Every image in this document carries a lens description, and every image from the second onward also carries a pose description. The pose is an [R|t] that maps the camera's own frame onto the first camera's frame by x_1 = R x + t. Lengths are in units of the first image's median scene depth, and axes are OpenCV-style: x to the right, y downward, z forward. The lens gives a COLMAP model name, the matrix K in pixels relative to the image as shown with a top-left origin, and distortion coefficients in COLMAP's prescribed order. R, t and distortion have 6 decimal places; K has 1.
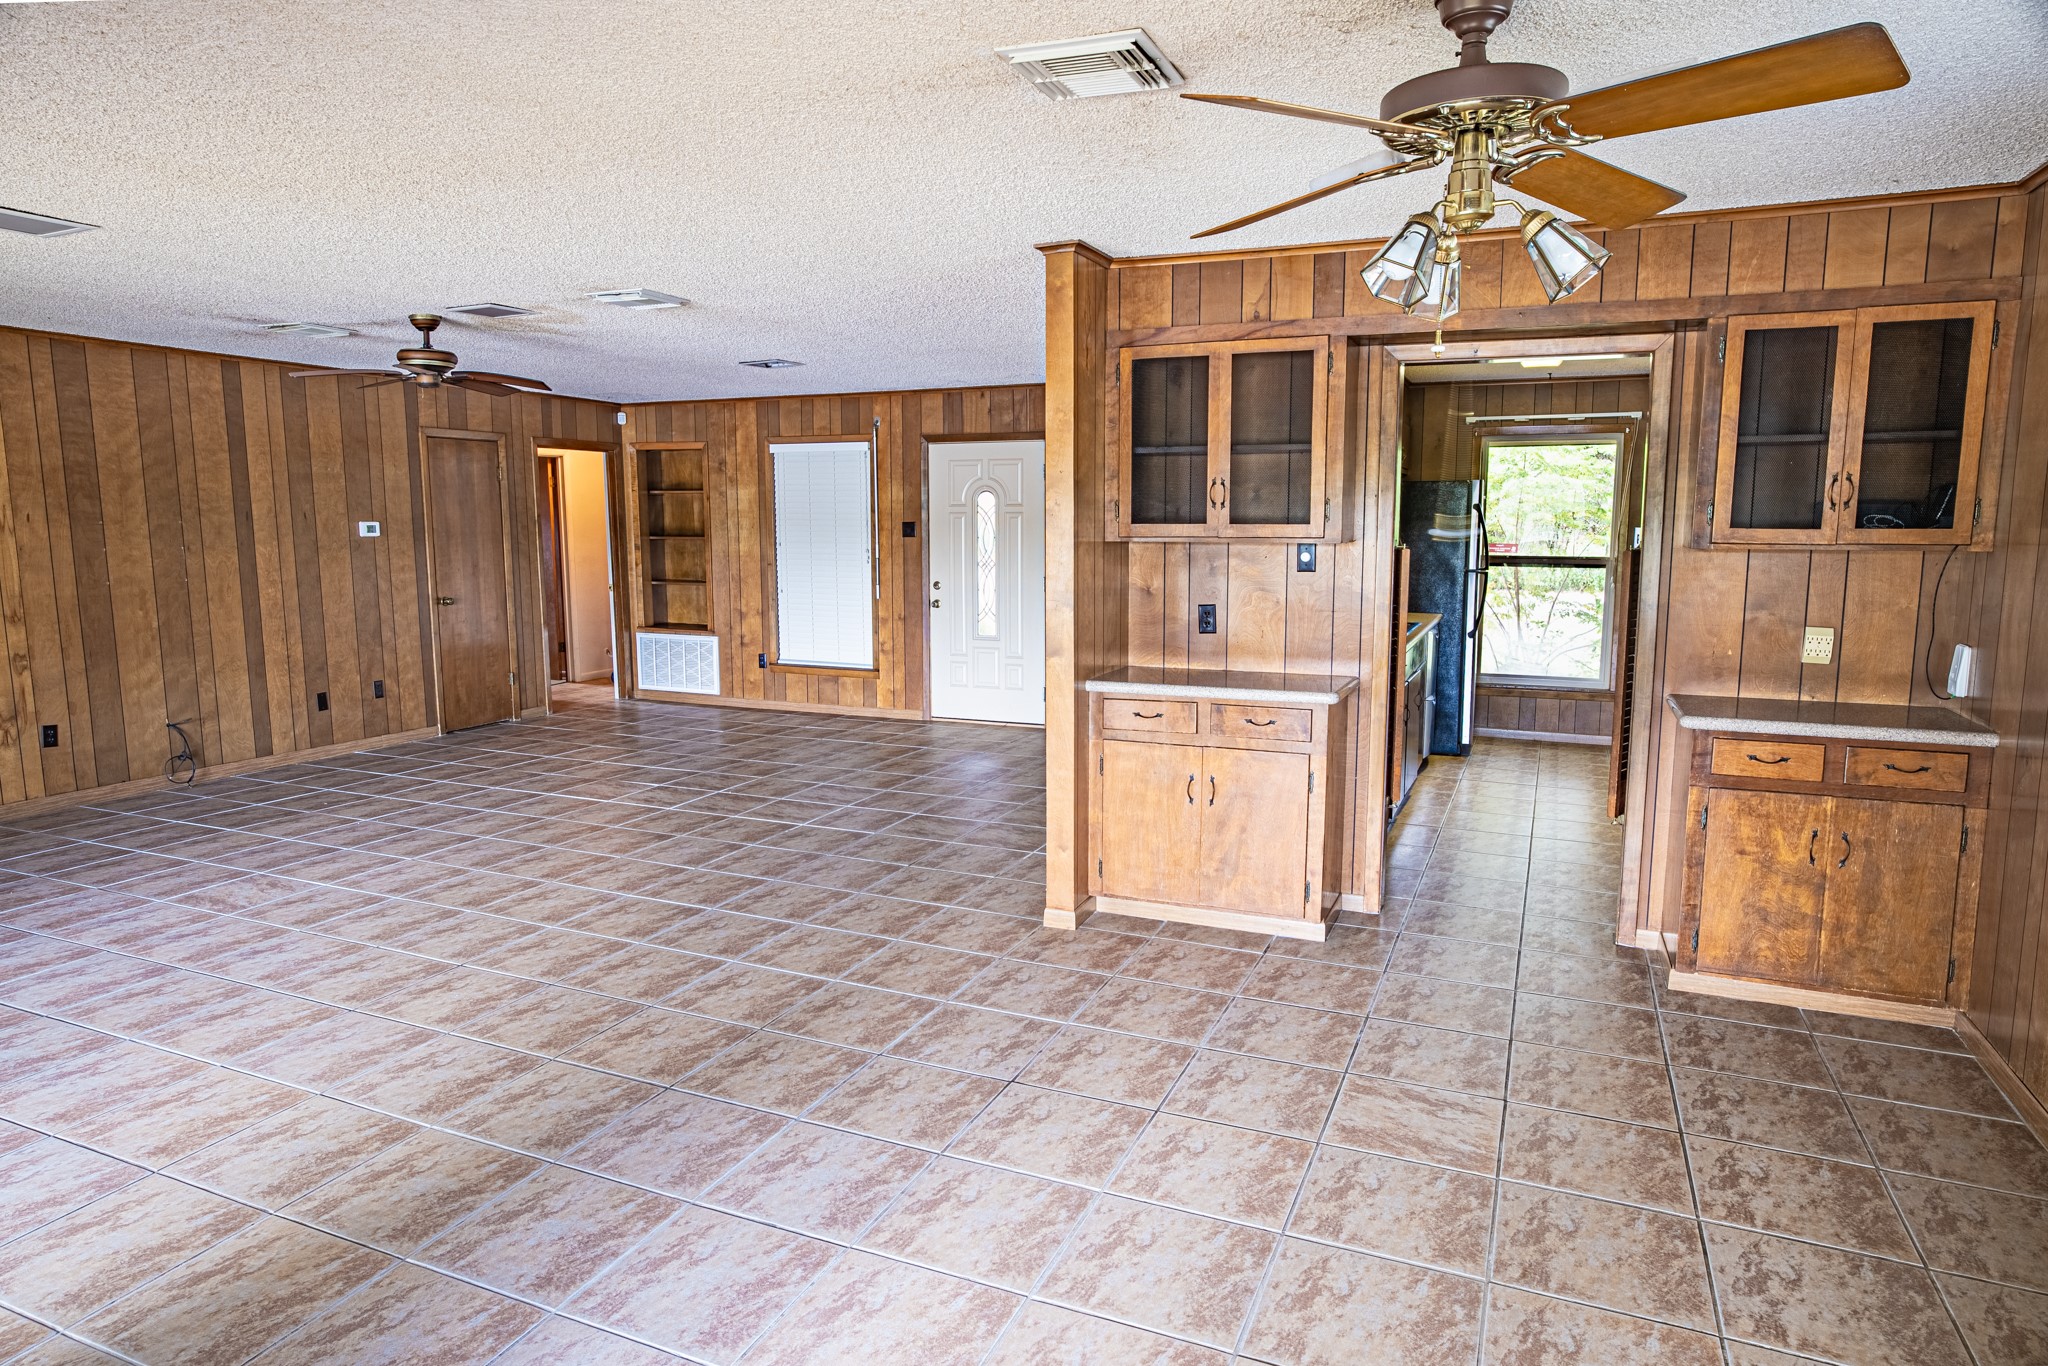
lens RADIAL K [[1169.6, 0, 1021.0], [0, 1169.6, 678.2], [0, 0, 1]] dist [-0.022485, 0.015206]
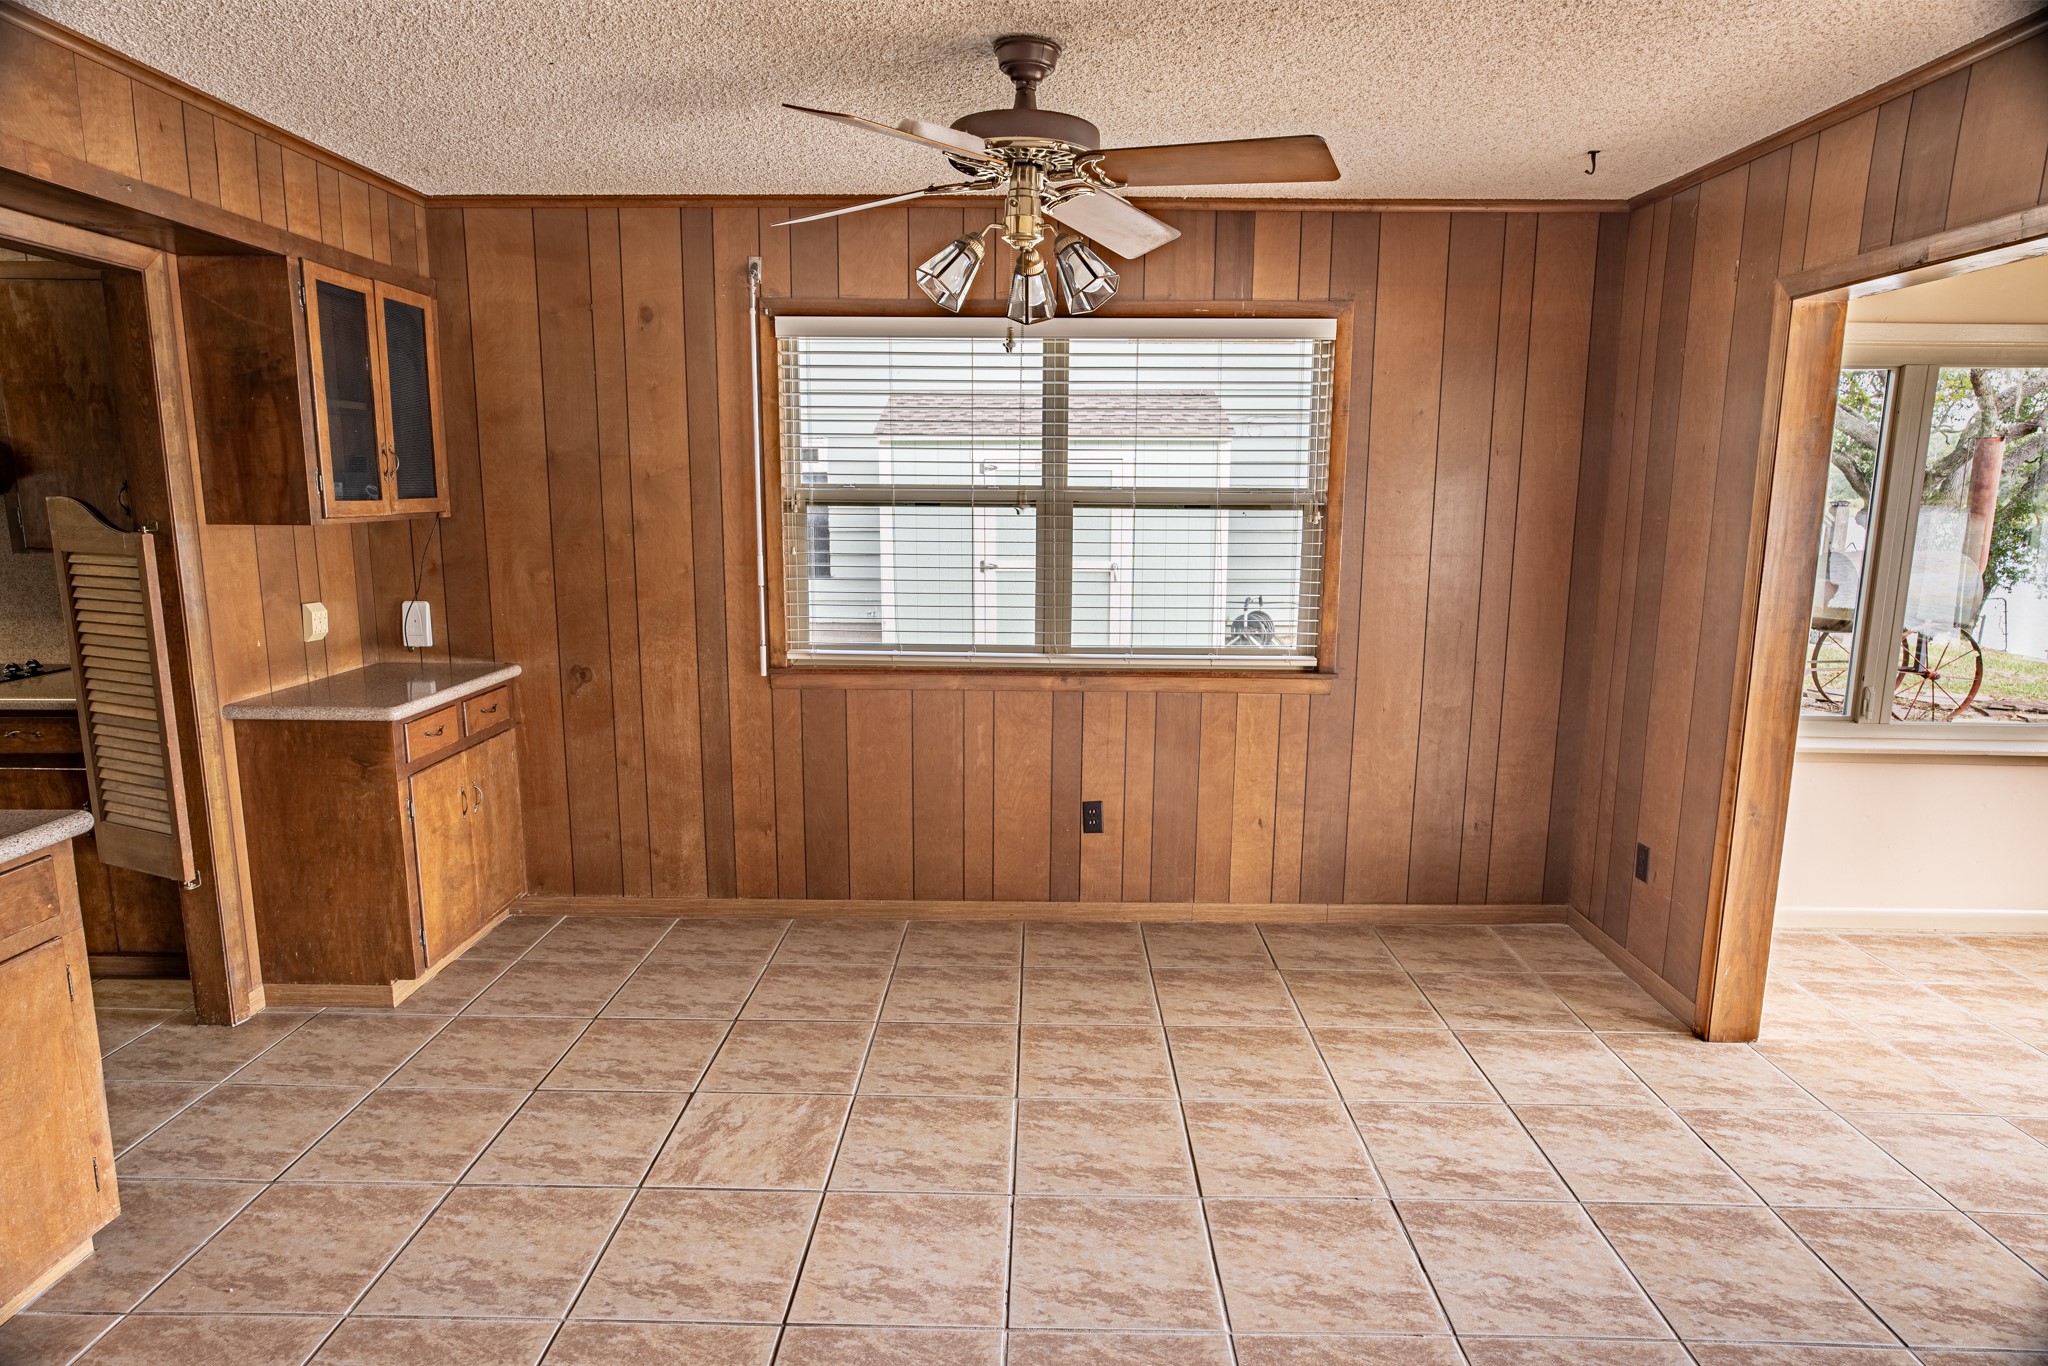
lens RADIAL K [[1169.6, 0, 1009.0], [0, 1169.6, 683.6], [0, 0, 1]] dist [-0.022485, 0.015206]
pose [[-0.373267, -0.161439, 0.913570, -0.463638], [0.119462, 0.968180, 0.219900, -0.136309], [-0.920000, 0.191218, -0.342103, 0.910861]]
